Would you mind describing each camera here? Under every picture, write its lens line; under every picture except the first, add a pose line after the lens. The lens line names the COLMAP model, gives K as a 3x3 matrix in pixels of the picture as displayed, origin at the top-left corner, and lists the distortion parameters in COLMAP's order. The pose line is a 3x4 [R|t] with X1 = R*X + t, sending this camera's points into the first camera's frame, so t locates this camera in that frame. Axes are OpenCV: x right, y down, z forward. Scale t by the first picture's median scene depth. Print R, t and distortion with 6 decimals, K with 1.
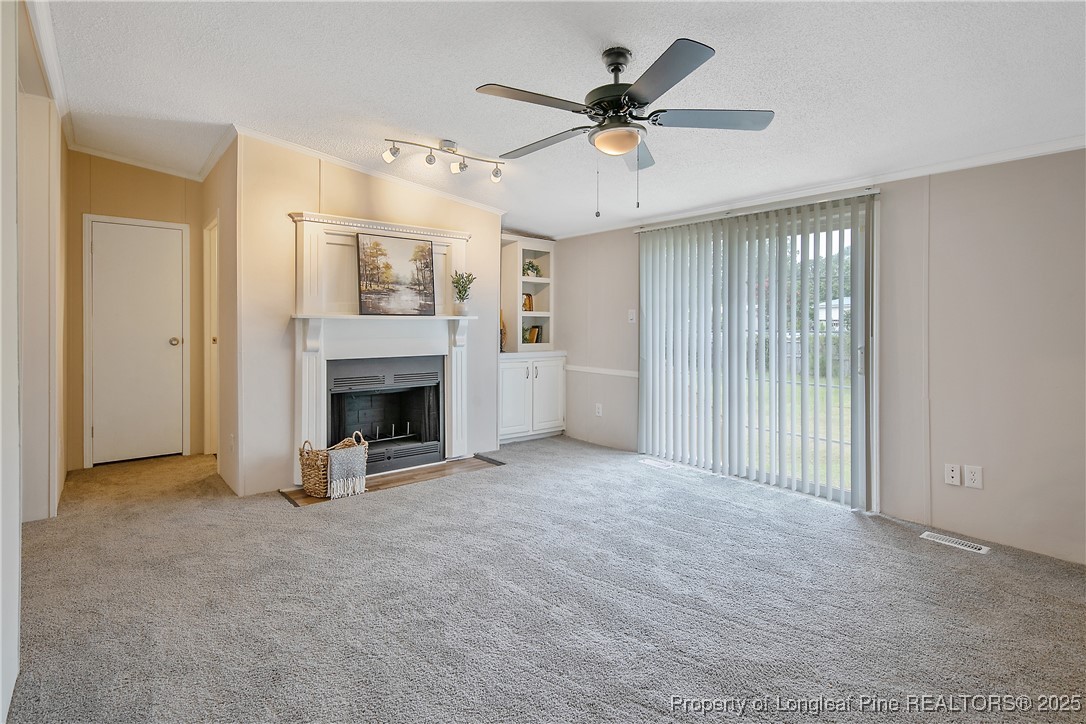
lens RADIAL K [[532.5, 0, 539.1], [0, 532.5, 325.3], [0, 0, 1]] dist [0.003857, -0.000787]
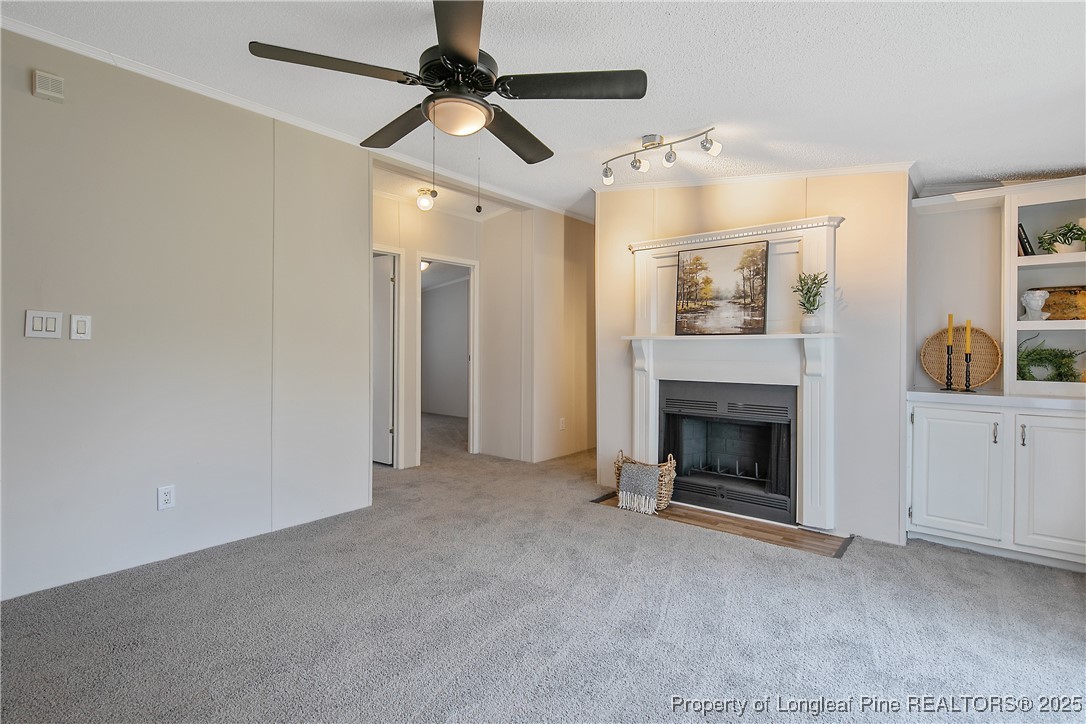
lens RADIAL K [[532.5, 0, 540.4], [0, 532.5, 346.6], [0, 0, 1]] dist [0.003857, -0.000787]
pose [[0.186763, -0.001165, -0.982404, 0.546540], [-0.004580, 0.999987, -0.002056, 0.003880], [0.982394, 0.004883, 0.186755, 0.548475]]
